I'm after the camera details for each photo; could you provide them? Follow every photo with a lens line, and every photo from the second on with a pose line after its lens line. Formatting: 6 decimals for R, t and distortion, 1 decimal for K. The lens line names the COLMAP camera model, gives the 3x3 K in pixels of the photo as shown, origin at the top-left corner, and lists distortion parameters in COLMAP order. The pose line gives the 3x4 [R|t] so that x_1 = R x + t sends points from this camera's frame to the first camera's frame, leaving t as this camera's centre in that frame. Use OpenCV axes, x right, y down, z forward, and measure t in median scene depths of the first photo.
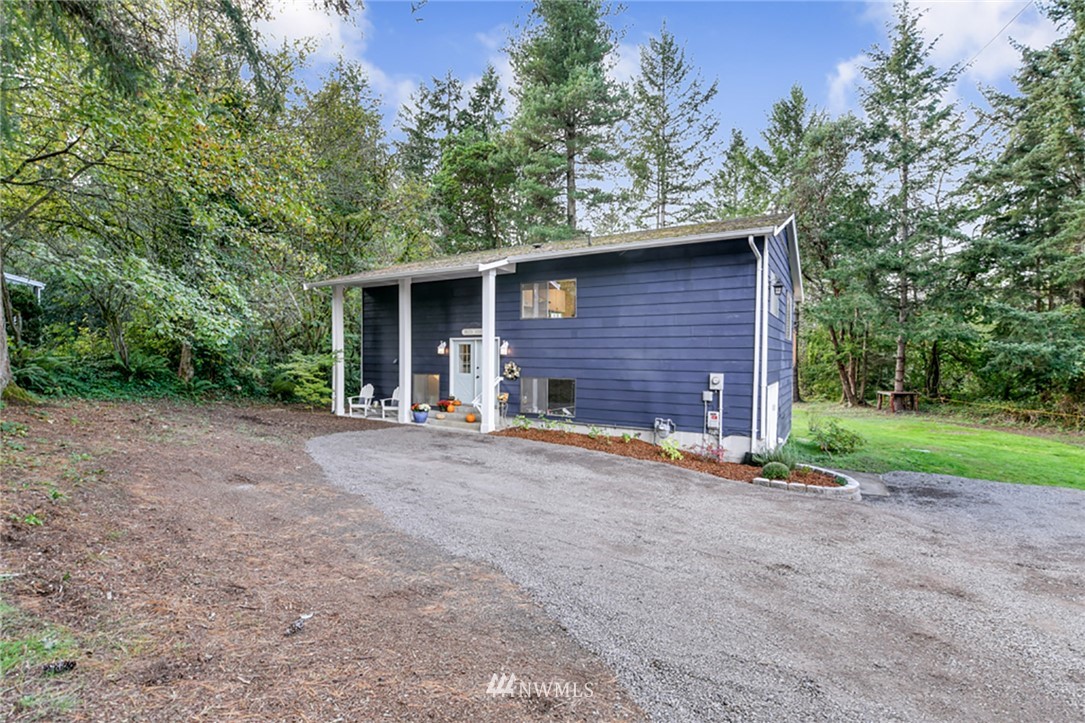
lens RADIAL K [[476.4, 0, 562.9], [0, 476.4, 363.3], [0, 0, 1]] dist [-0.010190, -0.001024]
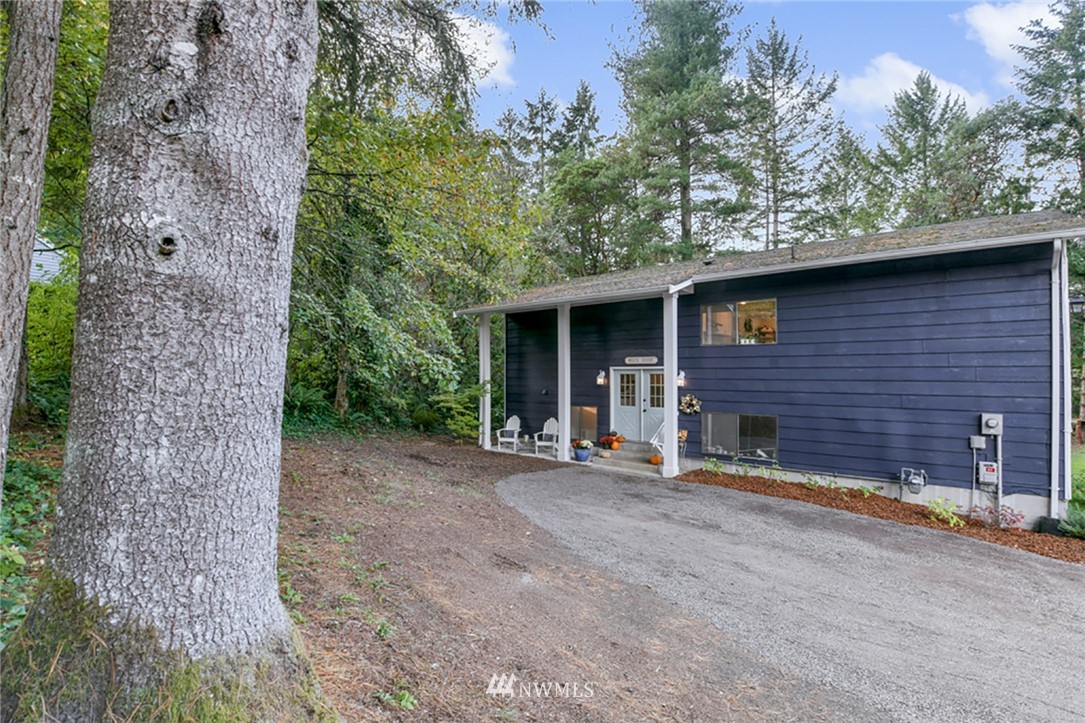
lens RADIAL K [[478.9, 0, 561.8], [0, 478.9, 362.2], [0, 0, 1]] dist [-0.000553, -0.010222]
pose [[0.989199, -0.010293, -0.146219, -0.196384], [0.004557, 0.999209, -0.039510, -0.026690], [0.146510, 0.038417, 0.988463, 0.082930]]
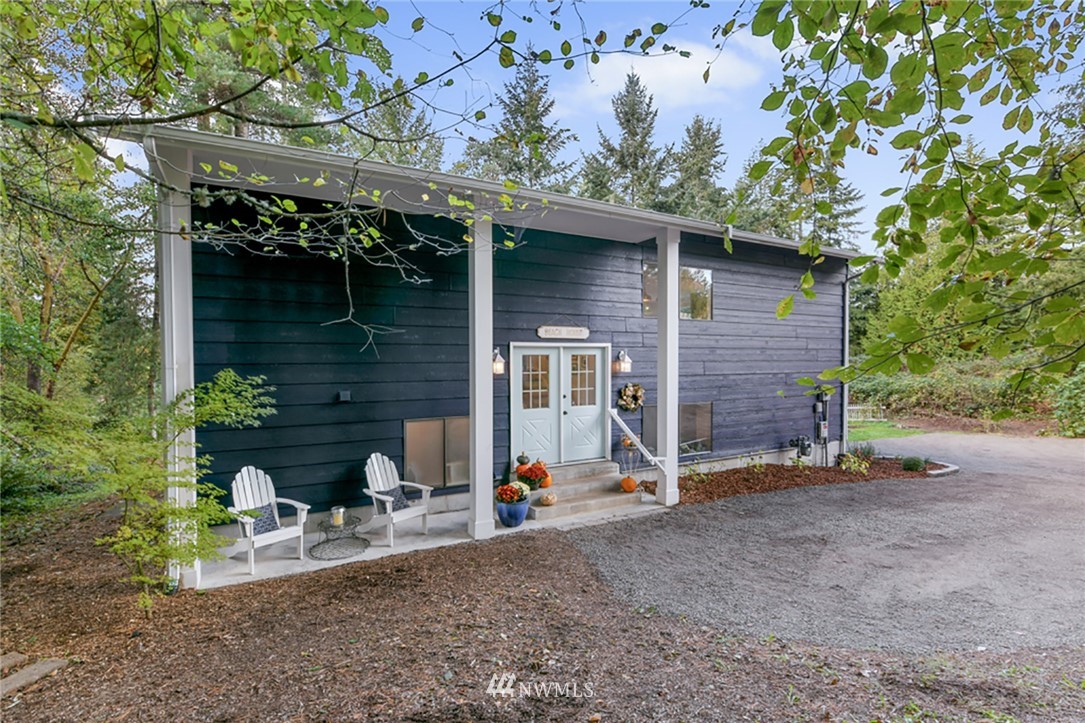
lens RADIAL K [[476.4, 0, 562.9], [0, 476.4, 363.3], [0, 0, 1]] dist [-0.010190, -0.001024]
pose [[0.524853, -0.014191, 0.851075, -0.645773], [0.020756, 0.999777, 0.003870, -0.031639], [-0.850940, 0.015634, 0.525030, 0.691905]]
